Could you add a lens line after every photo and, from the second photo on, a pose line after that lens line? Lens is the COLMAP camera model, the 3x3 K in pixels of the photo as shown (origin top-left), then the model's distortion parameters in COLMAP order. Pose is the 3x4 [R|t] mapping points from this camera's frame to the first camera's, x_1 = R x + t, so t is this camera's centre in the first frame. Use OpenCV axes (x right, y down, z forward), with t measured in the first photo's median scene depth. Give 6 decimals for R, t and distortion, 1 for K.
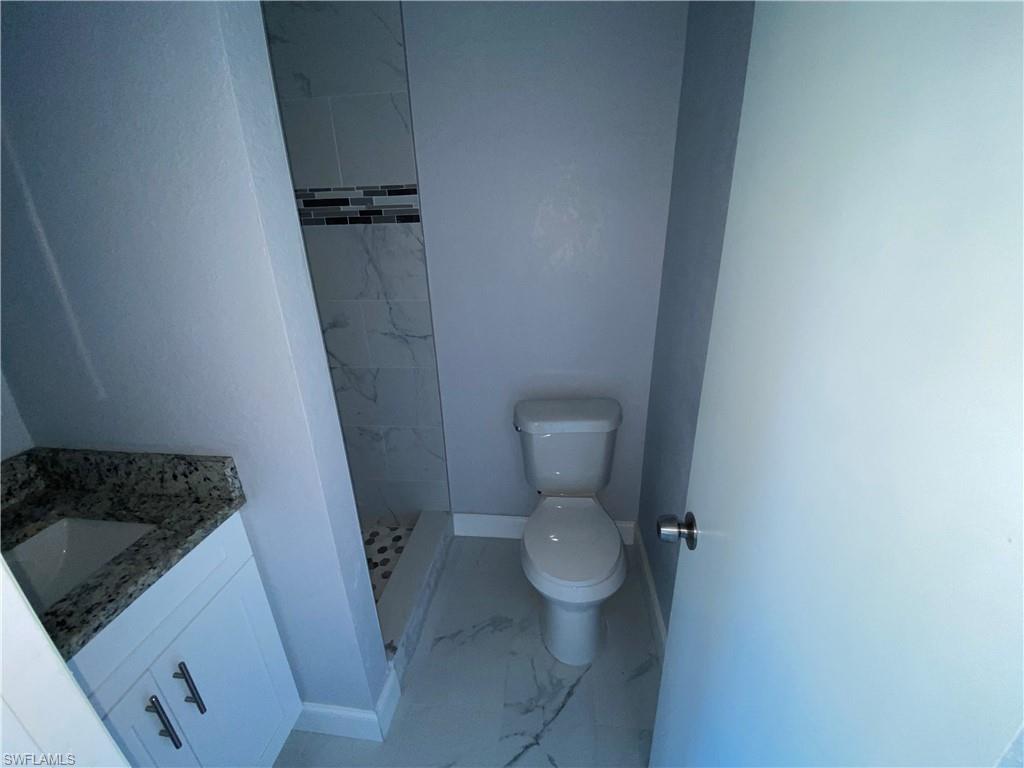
lens RADIAL K [[409.2, 0, 511.5], [0, 409.2, 384.1], [0, 0, 1]] dist [0.018026, -0.018745]
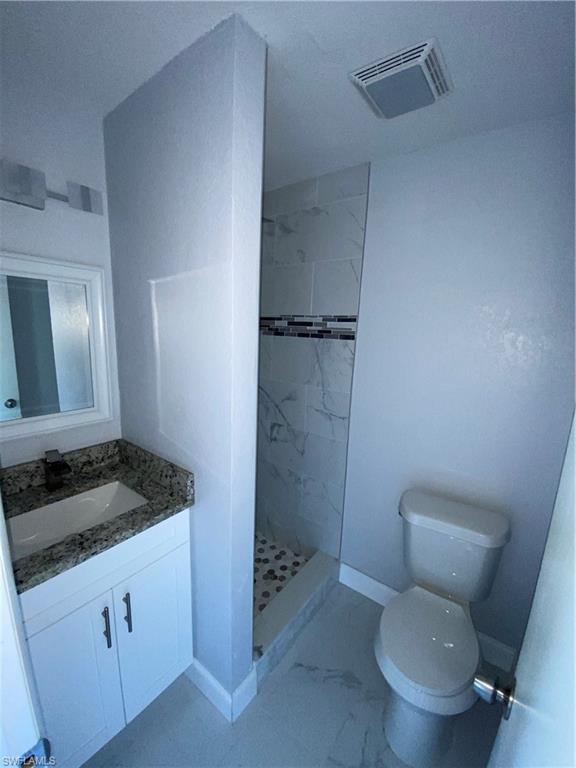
lens RADIAL K [[306.9, 0, 288.8], [0, 306.9, 384.4], [0, 0, 1]] dist [0.018026, -0.018745]
pose [[0.868738, 0.152702, -0.471144, 0.162916], [-0.236654, 0.963644, -0.124038, -0.098713], [0.435074, 0.219255, 0.873291, 0.012998]]
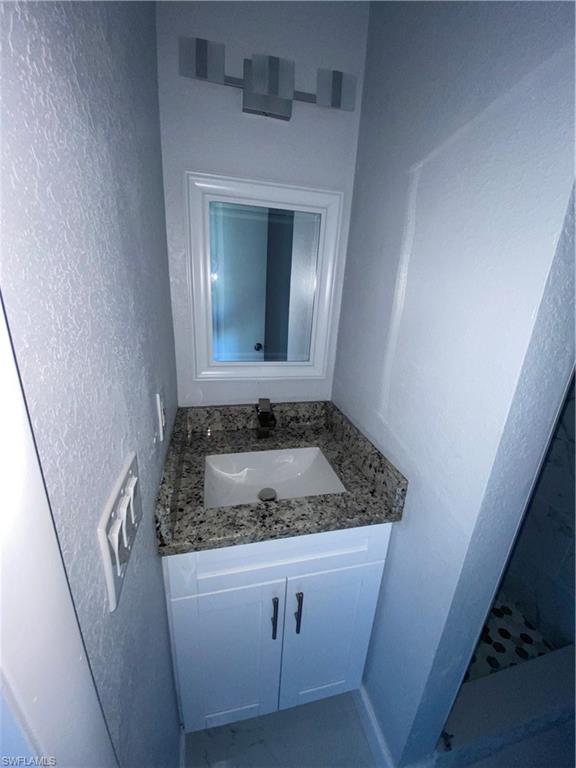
lens RADIAL K [[306.9, 0, 281.1], [0, 306.9, 381.5], [0, 0, 1]] dist [0.018026, -0.018745]
pose [[0.330925, 0.334028, -0.882561, -0.133459], [-0.387606, 0.900833, 0.195607, -0.090851], [0.860378, 0.277355, 0.427579, 0.247967]]
